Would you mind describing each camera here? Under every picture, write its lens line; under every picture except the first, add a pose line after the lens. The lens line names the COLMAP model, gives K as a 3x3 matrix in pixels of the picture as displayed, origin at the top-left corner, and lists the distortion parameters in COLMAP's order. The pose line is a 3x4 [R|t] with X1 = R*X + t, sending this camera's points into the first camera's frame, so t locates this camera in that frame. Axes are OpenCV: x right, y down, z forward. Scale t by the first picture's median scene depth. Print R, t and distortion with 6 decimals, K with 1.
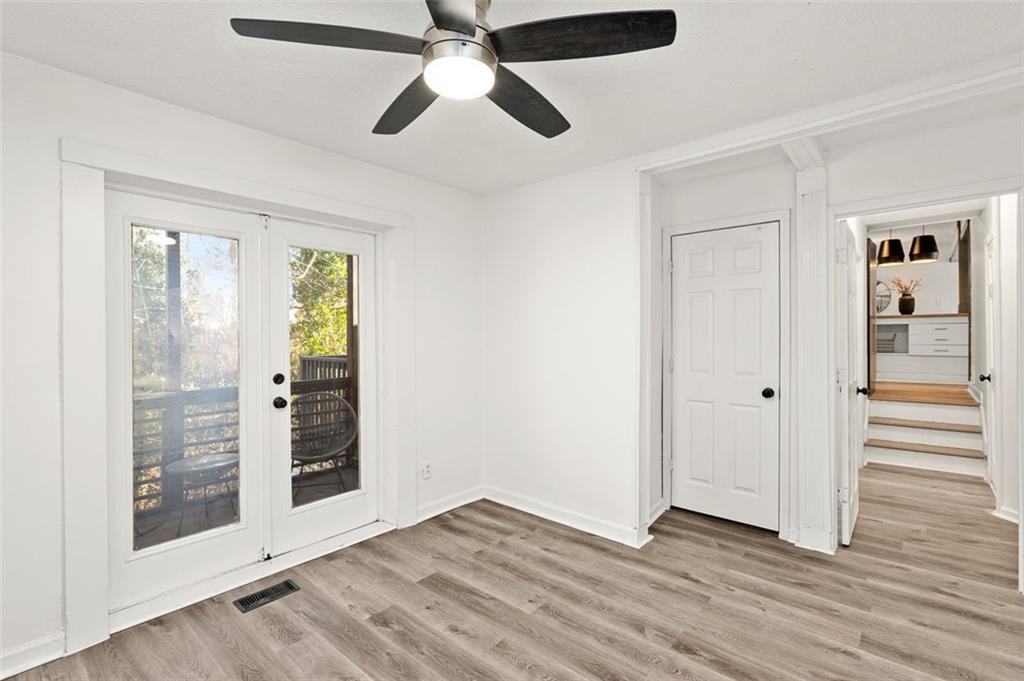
lens RADIAL K [[469.2, 0, 508.4], [0, 469.2, 336.0], [0, 0, 1]] dist [0.000390, -0.000136]
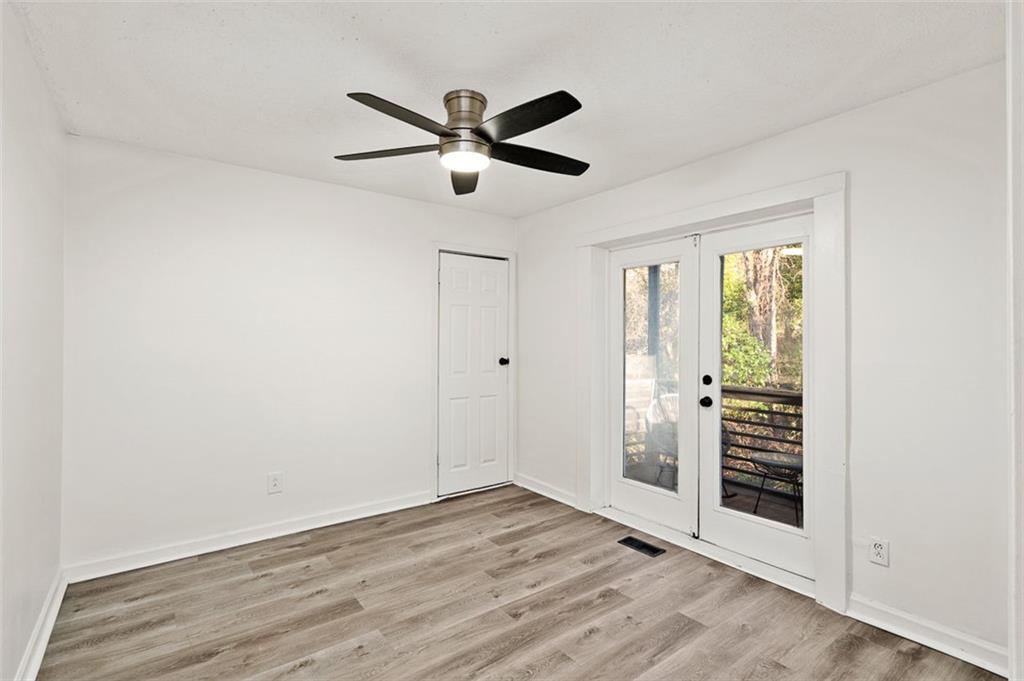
lens RADIAL K [[494.5, 0, 510.9], [0, 494.5, 339.0], [0, 0, 1]] dist [0.000225, 0.000260]
pose [[-0.214800, 0.002630, -0.976654, 0.786134], [-0.003640, 0.999987, 0.003493, -0.007097], [0.976651, 0.004305, -0.214788, 0.860475]]
